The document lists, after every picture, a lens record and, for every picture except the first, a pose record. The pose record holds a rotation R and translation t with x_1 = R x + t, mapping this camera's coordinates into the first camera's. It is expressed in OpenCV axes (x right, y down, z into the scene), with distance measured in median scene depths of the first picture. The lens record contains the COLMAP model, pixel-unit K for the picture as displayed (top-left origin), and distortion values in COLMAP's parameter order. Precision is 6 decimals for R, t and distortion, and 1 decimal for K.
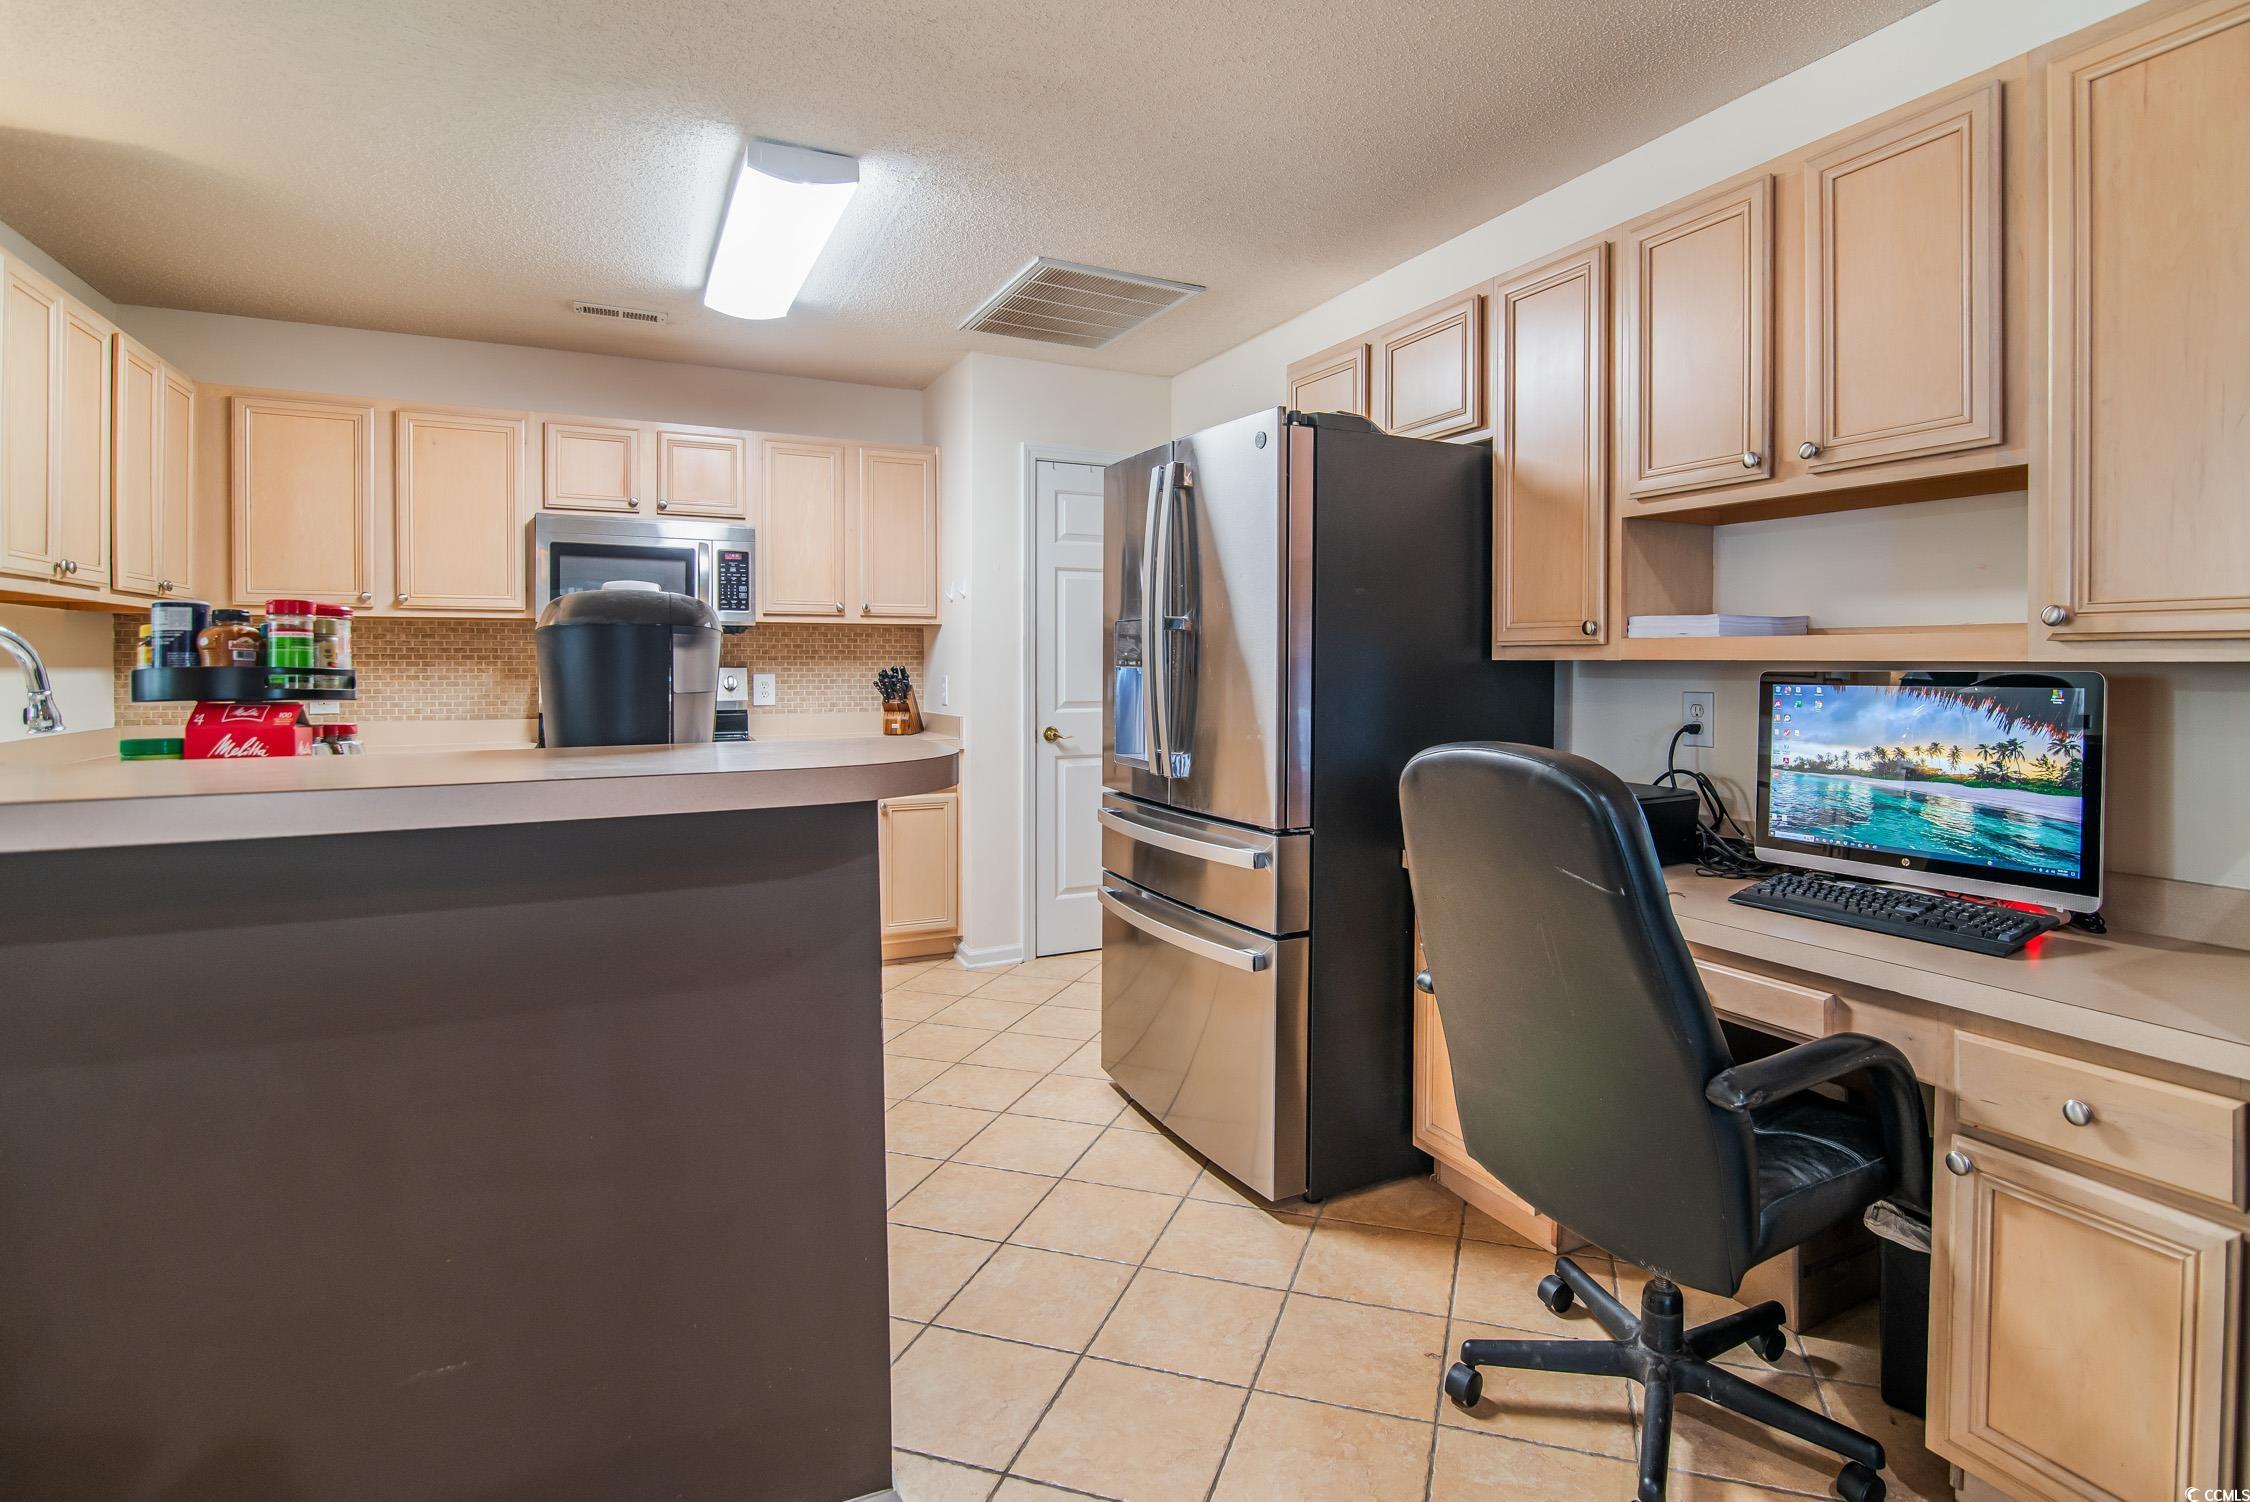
lens RADIAL K [[1112.2, 0, 1171.8], [0, 1112.2, 673.2], [0, 0, 1]] dist [-0.001954, -0.000444]
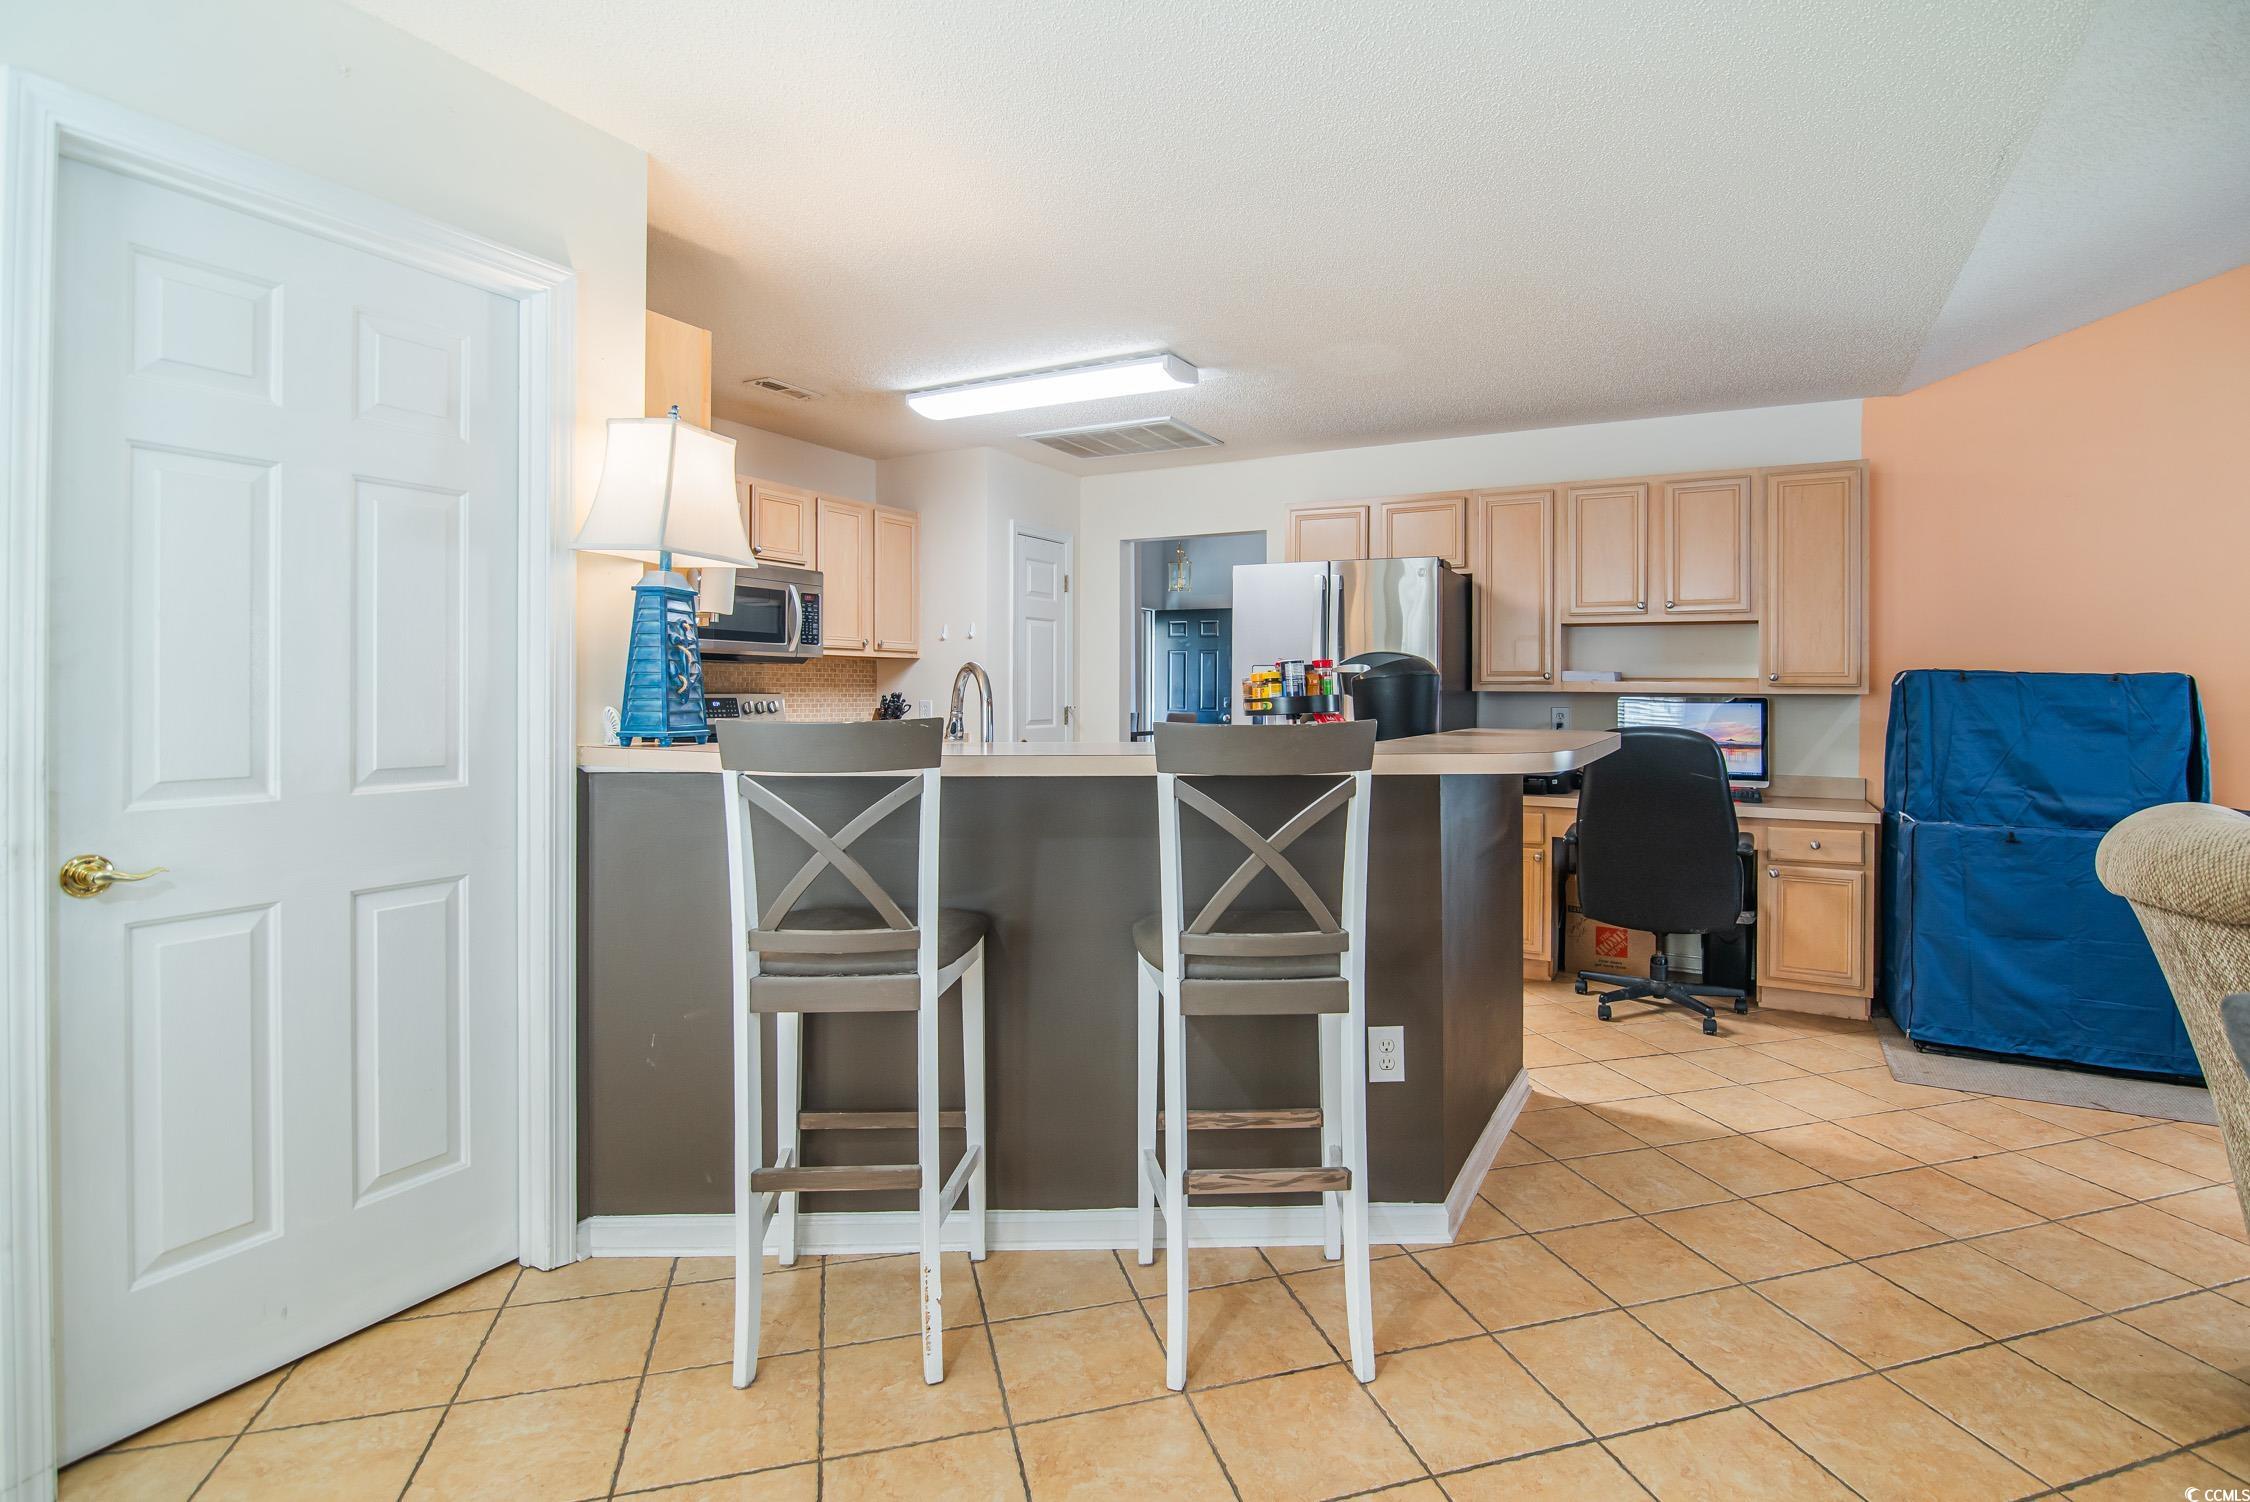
lens RADIAL K [[1067.6, 0, 1149.3], [0, 1067.6, 682.4], [0, 0, 1]] dist [-0.019568, 0.005531]
pose [[0.835498, 0.007787, 0.549438, -0.795068], [0.000234, 0.999894, -0.014527, -0.000300], [-0.549493, 0.012266, 0.835408, -0.141812]]
